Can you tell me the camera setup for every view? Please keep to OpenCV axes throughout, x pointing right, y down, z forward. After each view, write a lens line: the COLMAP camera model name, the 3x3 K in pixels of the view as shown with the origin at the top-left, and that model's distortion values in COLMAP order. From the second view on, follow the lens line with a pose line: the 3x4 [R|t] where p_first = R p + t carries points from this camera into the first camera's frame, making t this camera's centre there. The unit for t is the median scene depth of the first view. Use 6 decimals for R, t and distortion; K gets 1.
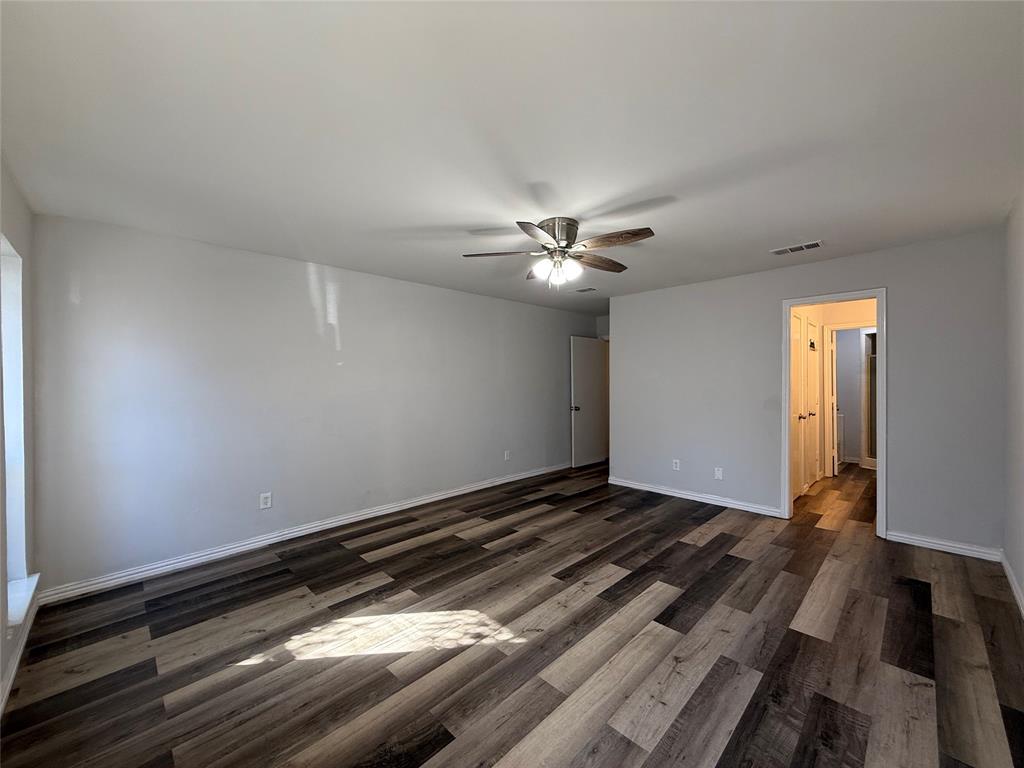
lens RADIAL K [[405.7, 0, 510.3], [0, 405.7, 385.5], [0, 0, 1]] dist [0.000540, -0.000172]
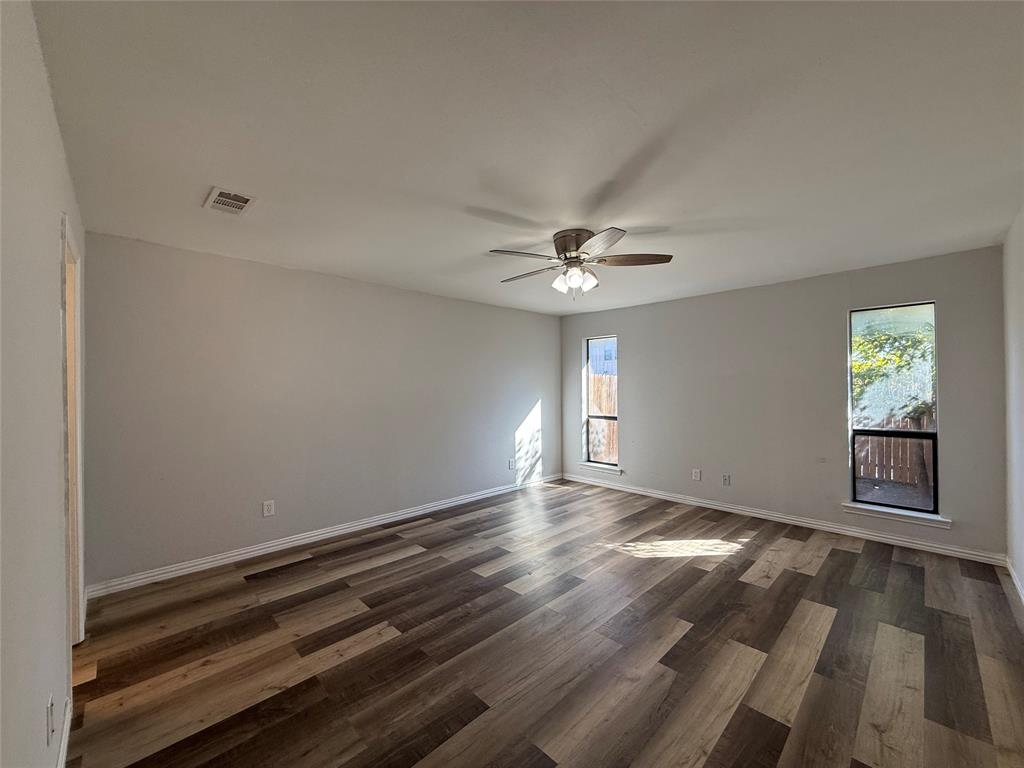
lens RADIAL K [[405.7, 0, 511.9], [0, 405.7, 386.7], [0, 0, 1]] dist [0.000540, -0.000172]
pose [[-0.999871, 0.015883, 0.002357, 0.321540], [0.015893, 0.999866, 0.004035, -0.027255], [-0.002292, 0.004072, -0.999989, 2.334534]]
